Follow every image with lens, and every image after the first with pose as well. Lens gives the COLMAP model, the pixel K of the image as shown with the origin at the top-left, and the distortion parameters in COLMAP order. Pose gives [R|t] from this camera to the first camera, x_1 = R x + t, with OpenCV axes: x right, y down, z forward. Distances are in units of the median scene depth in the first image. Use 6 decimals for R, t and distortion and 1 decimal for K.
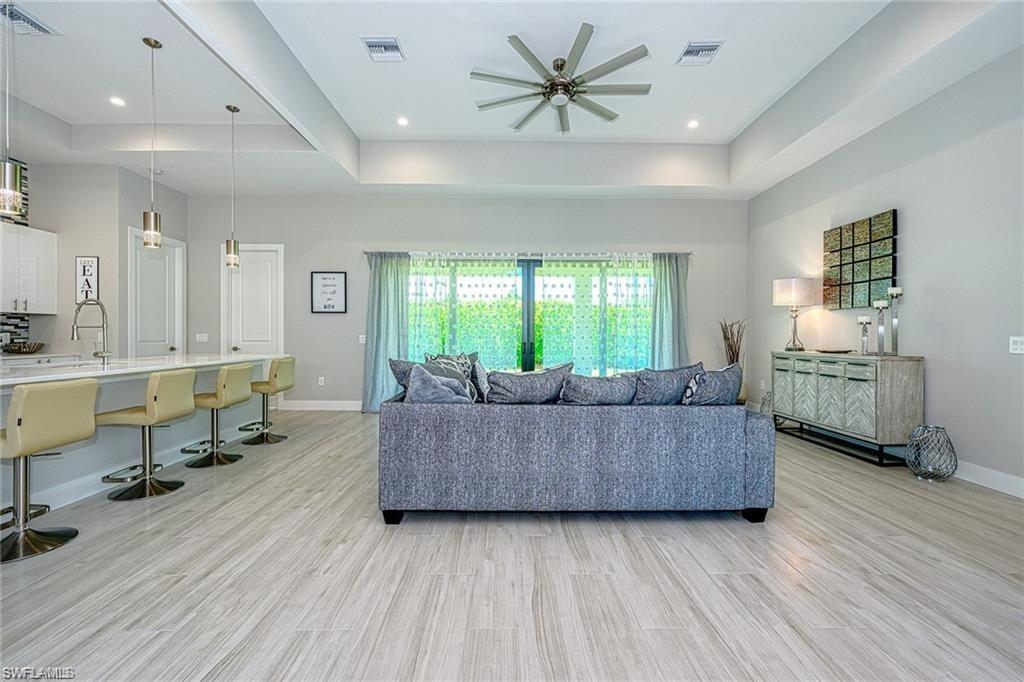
lens RADIAL K [[448.0, 0, 527.4], [0, 448.0, 337.4], [0, 0, 1]] dist [0.000958, 0.001166]
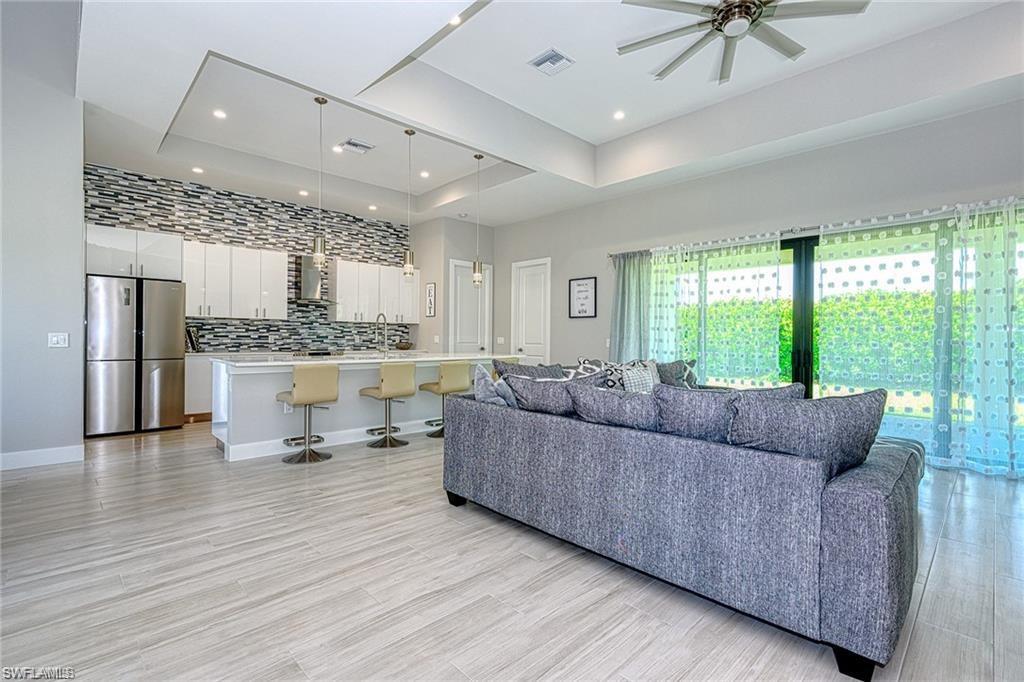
lens RADIAL K [[482.8, 0, 503.4], [0, 482.8, 339.1], [0, 0, 1]] dist [0.000815, 0.000103]
pose [[0.665376, 0.005968, -0.746485, 0.358630], [-0.011036, 0.999937, -0.001842, -0.000154], [0.746427, 0.009463, 0.665400, 0.146178]]
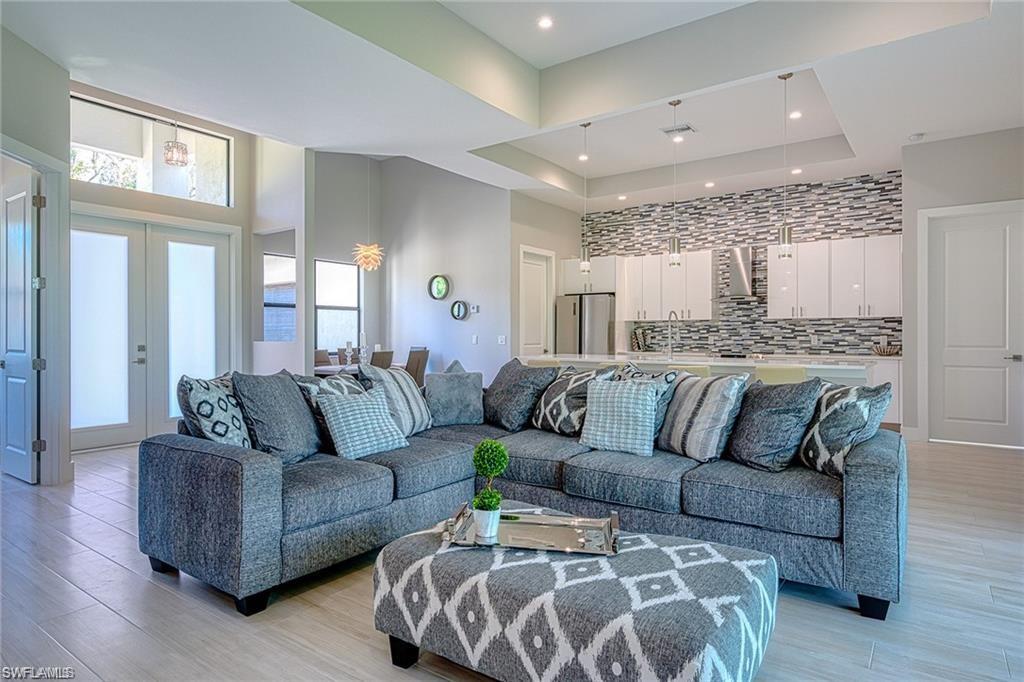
lens RADIAL K [[596.5, 0, 540.0], [0, 596.5, 344.6], [0, 0, 1]] dist [-0.001463, 0.003117]
pose [[-0.621375, 0.007048, -0.783482, 0.481514], [-0.007625, 0.999858, 0.015042, -0.004396], [0.783477, 0.015321, -0.621233, 1.244070]]
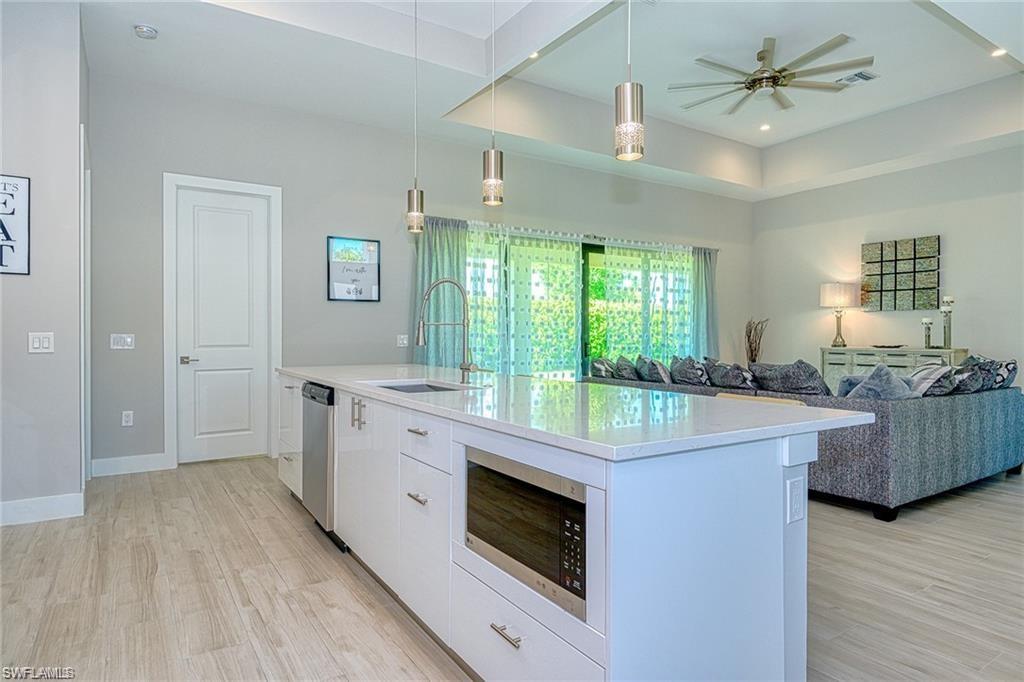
lens RADIAL K [[596.5, 0, 546.1], [0, 596.5, 324.4], [0, 0, 1]] dist [-0.001463, 0.003117]
pose [[0.838098, 0.004751, 0.545498, -0.885060], [0.005725, 0.999830, -0.017505, -0.004799], [-0.545489, 0.017794, 0.837929, 0.150905]]
